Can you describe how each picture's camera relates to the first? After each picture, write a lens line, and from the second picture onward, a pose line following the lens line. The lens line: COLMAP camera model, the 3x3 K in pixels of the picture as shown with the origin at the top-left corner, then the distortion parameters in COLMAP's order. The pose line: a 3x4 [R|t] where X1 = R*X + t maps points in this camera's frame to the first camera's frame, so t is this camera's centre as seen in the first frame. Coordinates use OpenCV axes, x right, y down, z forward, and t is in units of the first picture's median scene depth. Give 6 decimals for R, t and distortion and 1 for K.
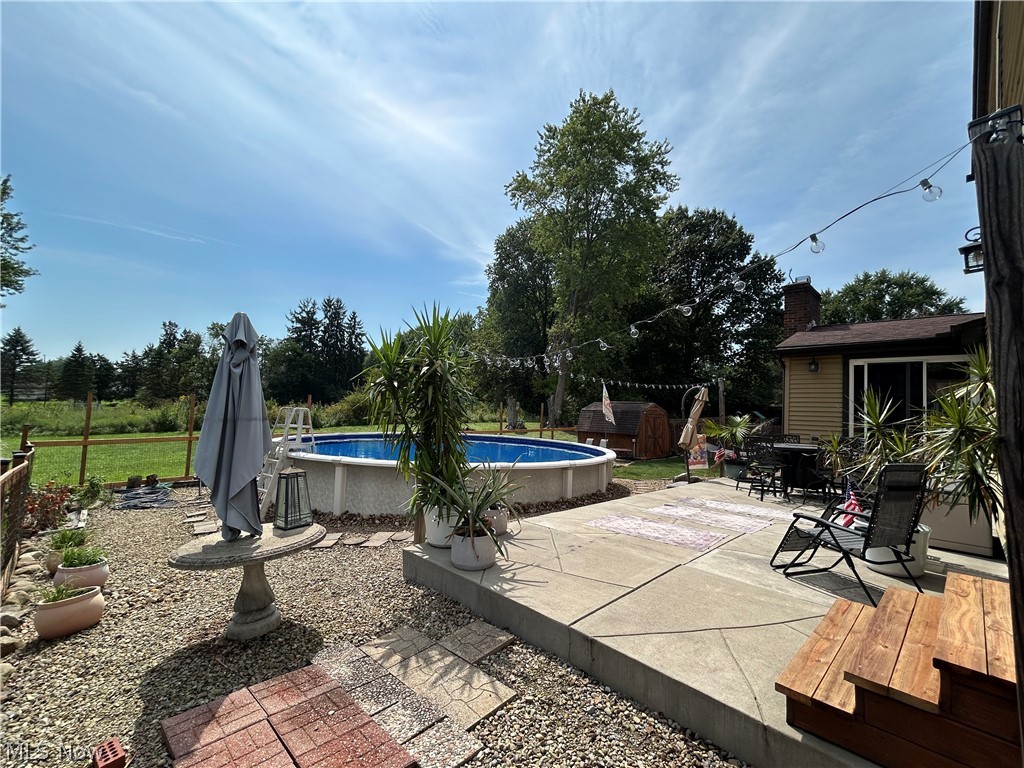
lens RADIAL K [[413.4, 0, 507.1], [0, 413.4, 387.6], [0, 0, 1]] dist [-0.003533, -0.000153]
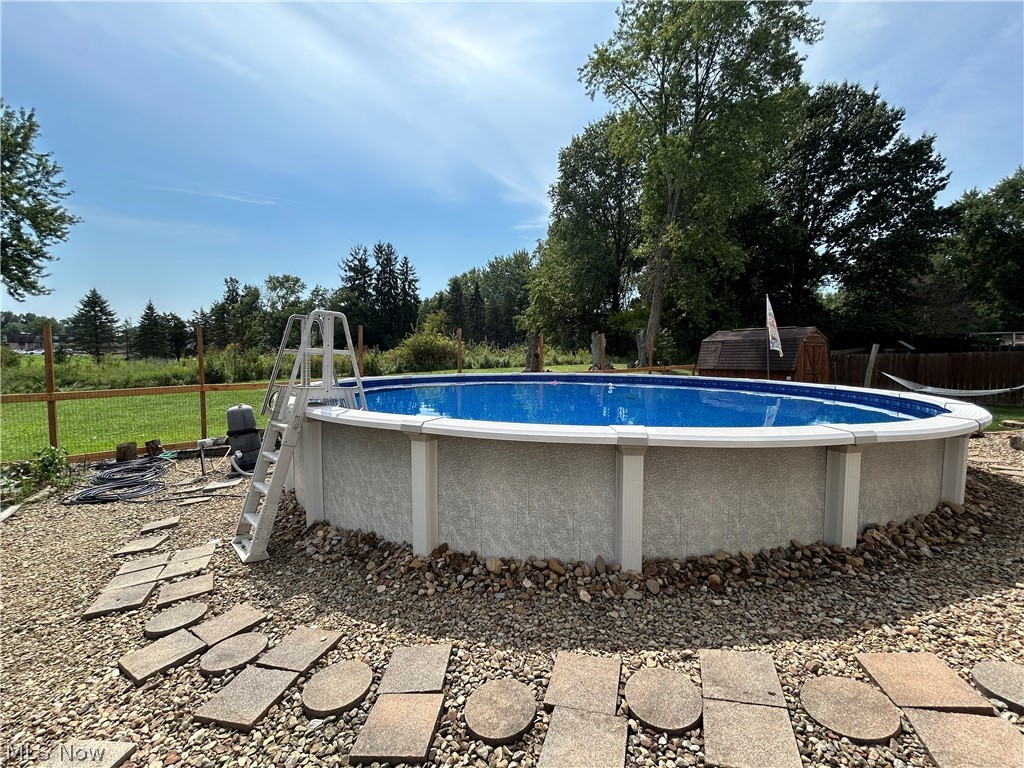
lens RADIAL K [[413.4, 0, 509.9], [0, 413.4, 381.0], [0, 0, 1]] dist [-0.003533, -0.000153]
pose [[0.992342, -0.025948, -0.120763, -0.051637], [0.039294, 0.993212, 0.109484, 0.017692], [0.117102, -0.113391, 0.986625, 0.118756]]
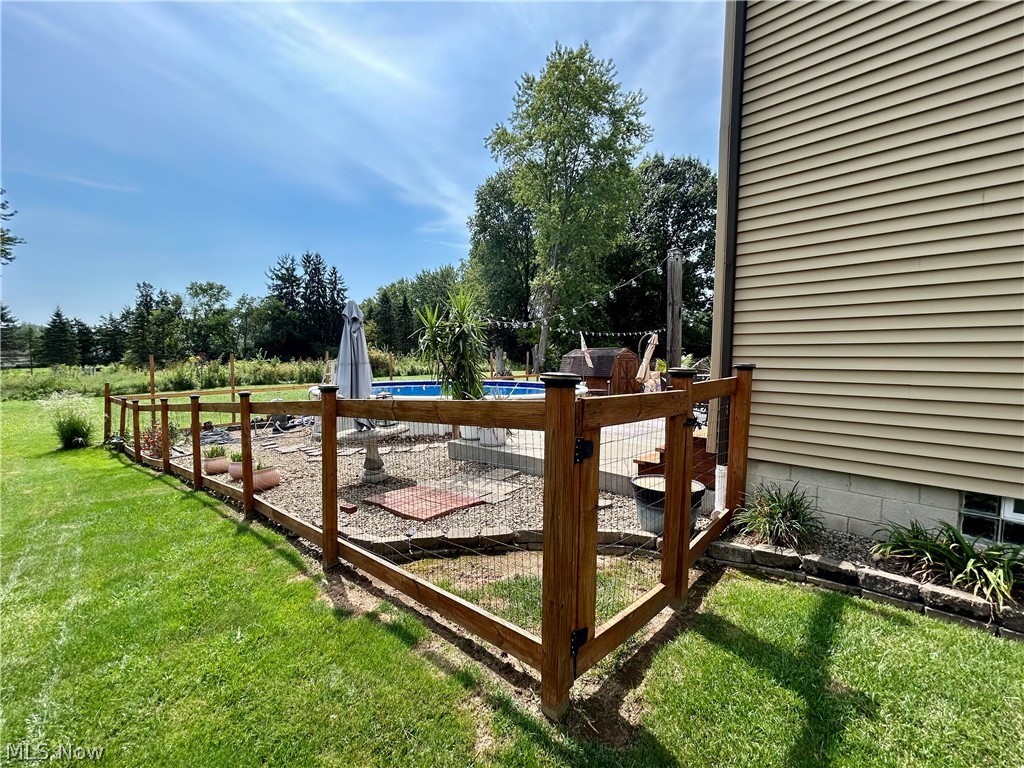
lens RADIAL K [[413.4, 0, 506.5], [0, 413.4, 384.2], [0, 0, 1]] dist [-0.003533, -0.000153]
pose [[0.998693, -0.037477, 0.034767, -0.007916], [0.033417, 0.993282, 0.110786, -0.000630], [-0.038685, -0.109479, 0.993236, -0.068309]]
